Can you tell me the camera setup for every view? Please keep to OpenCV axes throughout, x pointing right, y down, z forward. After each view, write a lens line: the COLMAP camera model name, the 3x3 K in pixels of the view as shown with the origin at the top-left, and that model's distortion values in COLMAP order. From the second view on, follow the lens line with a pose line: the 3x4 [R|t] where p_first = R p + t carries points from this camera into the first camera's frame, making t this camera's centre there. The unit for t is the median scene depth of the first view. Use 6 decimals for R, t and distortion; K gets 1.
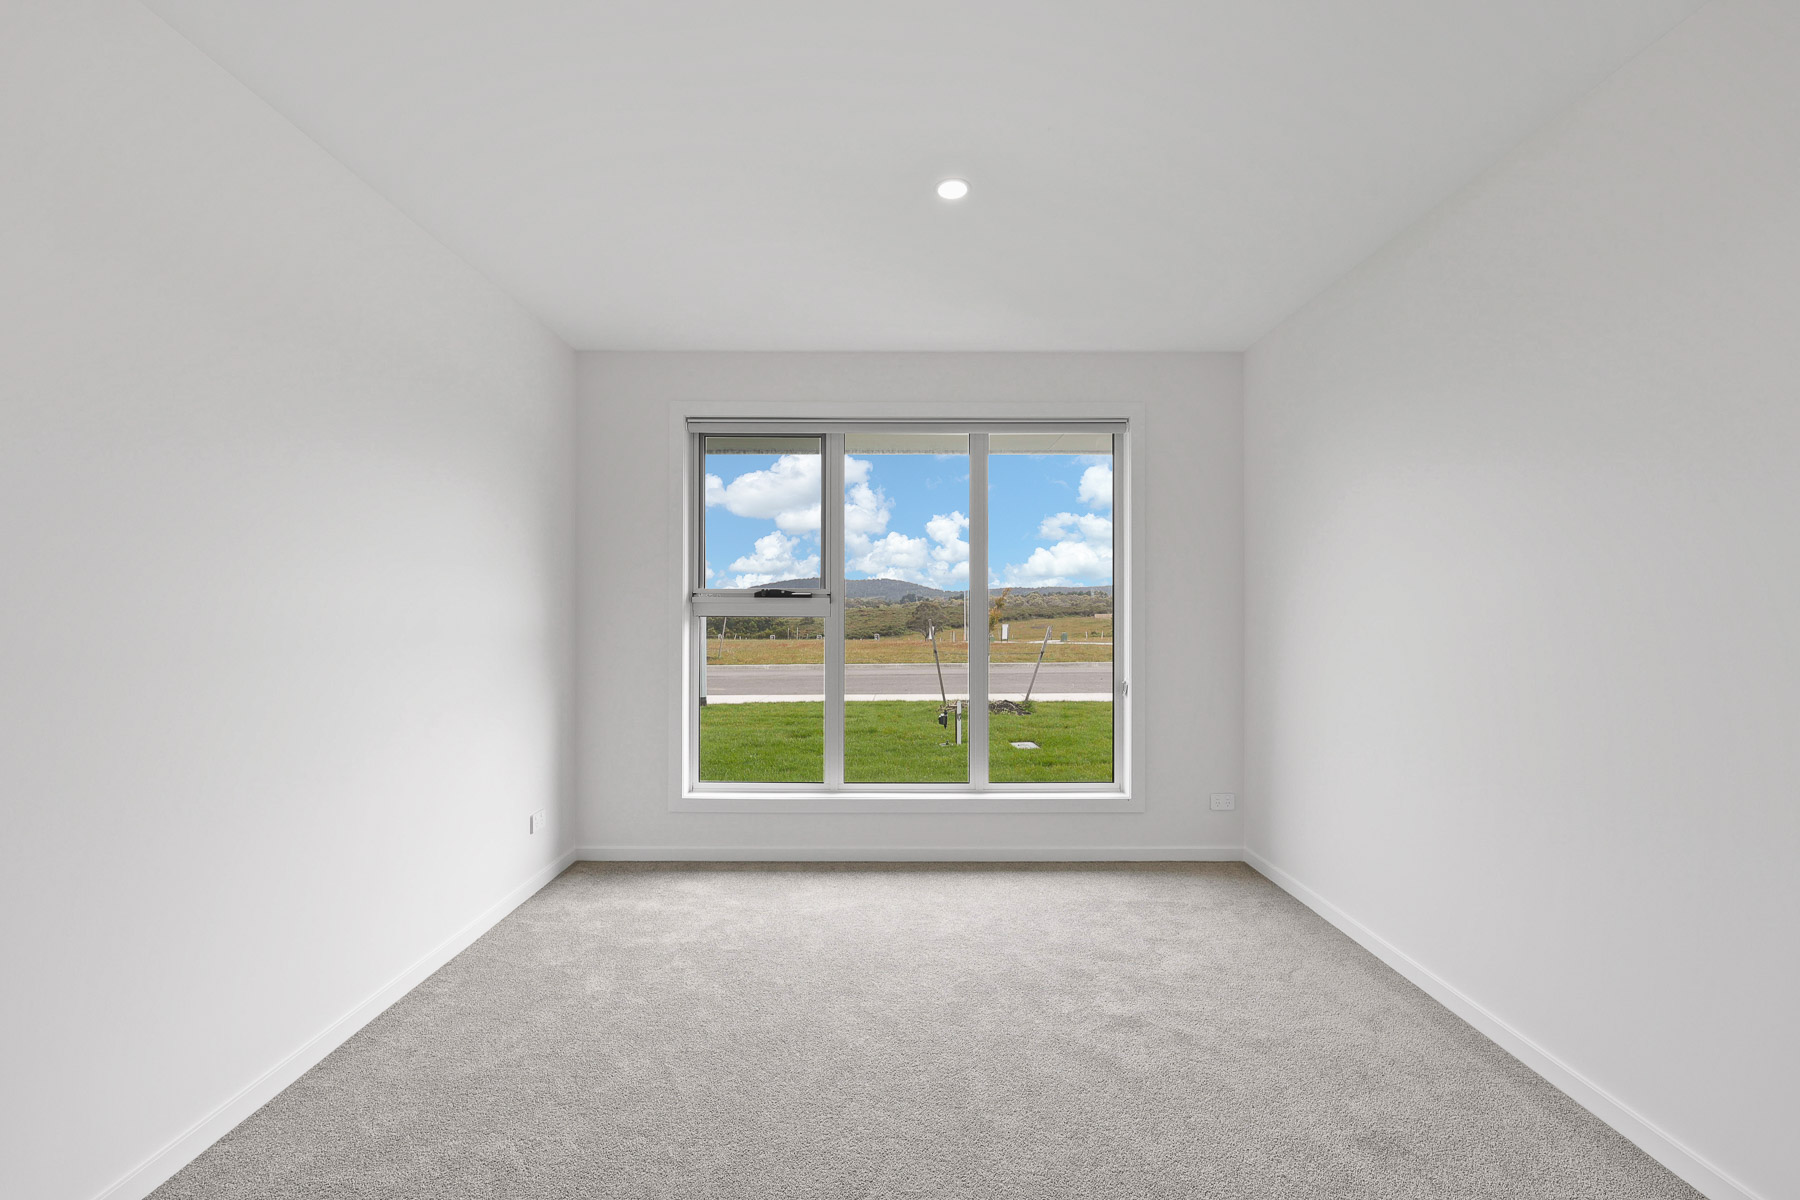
lens RADIAL K [[721.6, 0, 902.9], [0, 721.6, 605.0], [0, 0, 1]] dist [-0.000798, -0.000618]
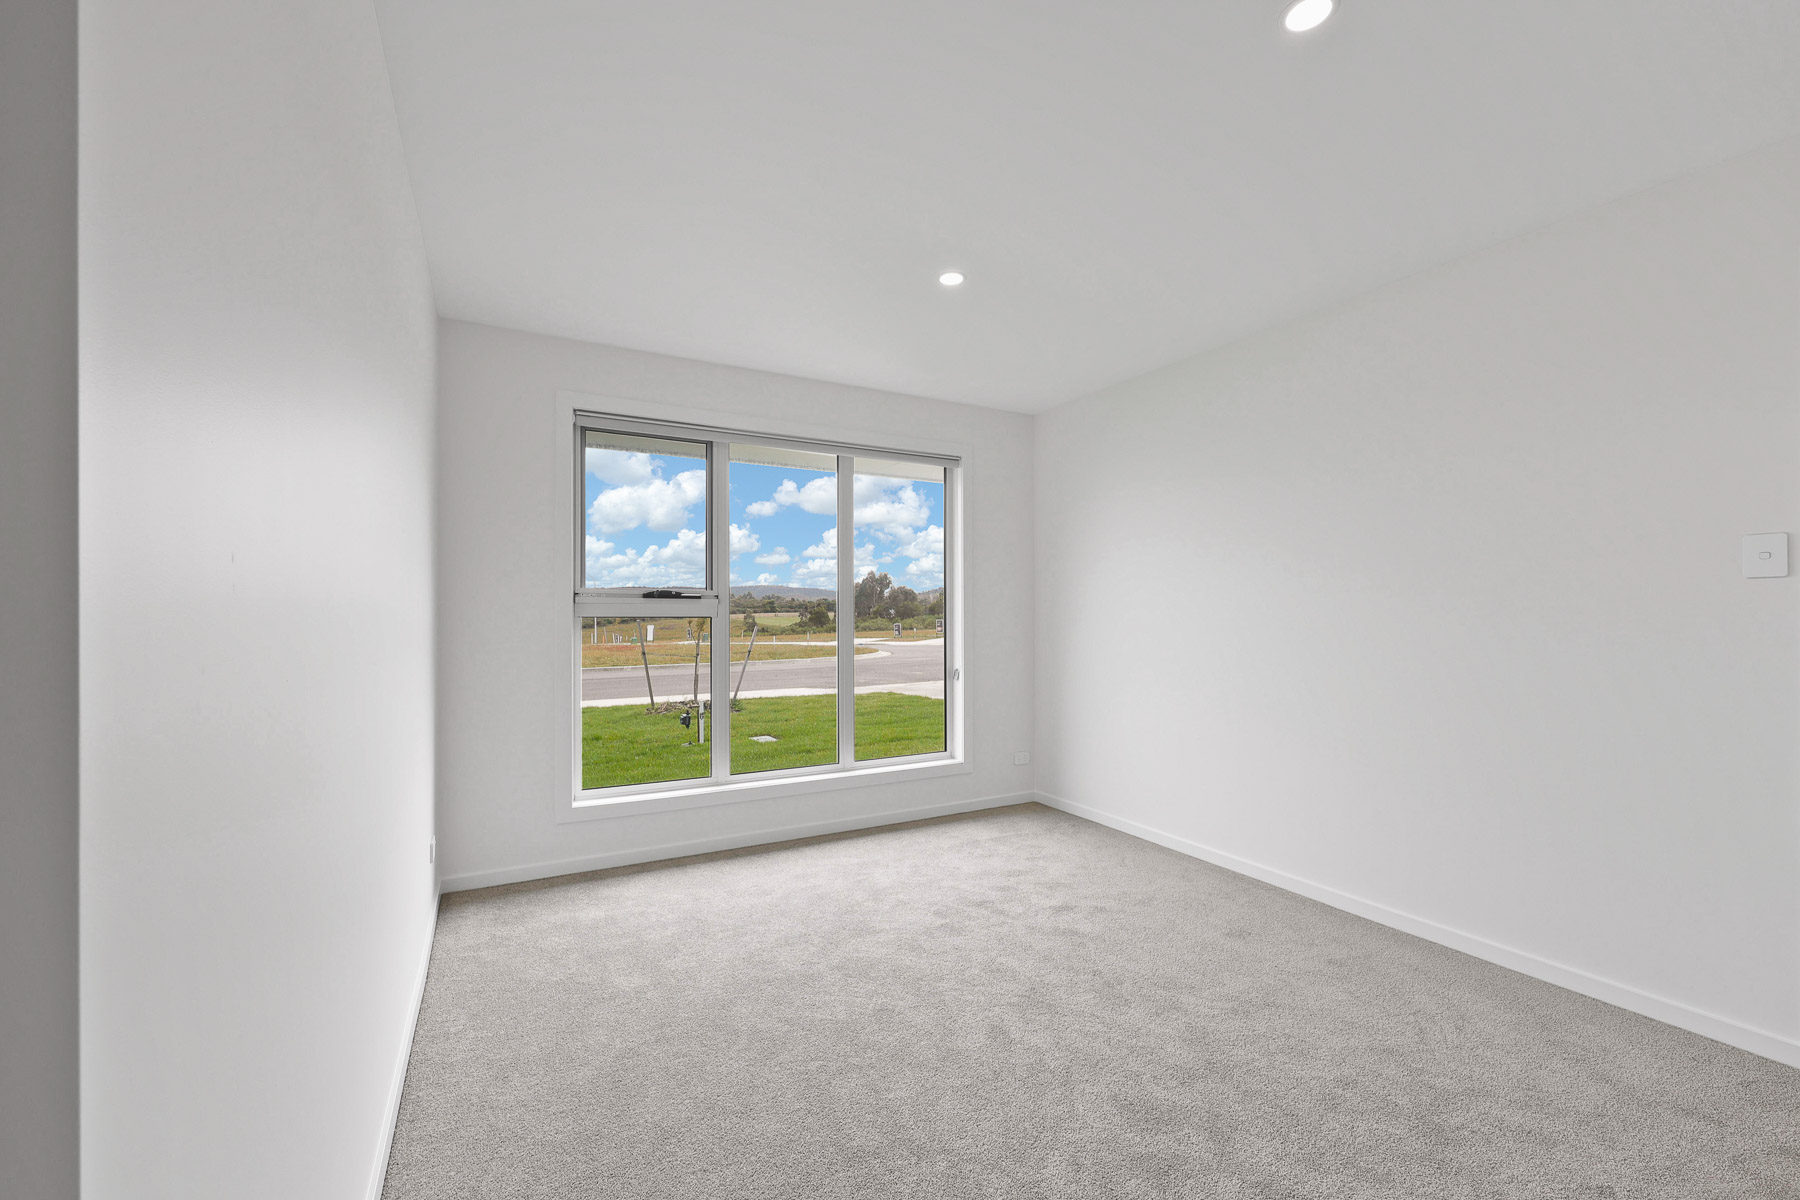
lens RADIAL K [[721.6, 0, 892.3], [0, 721.6, 605.2], [0, 0, 1]] dist [-0.000798, -0.000618]
pose [[0.880746, 0.005913, 0.473552, -0.379000], [-0.005769, 0.999982, -0.001756, -0.000730], [-0.473554, -0.001185, 0.880764, -0.040053]]
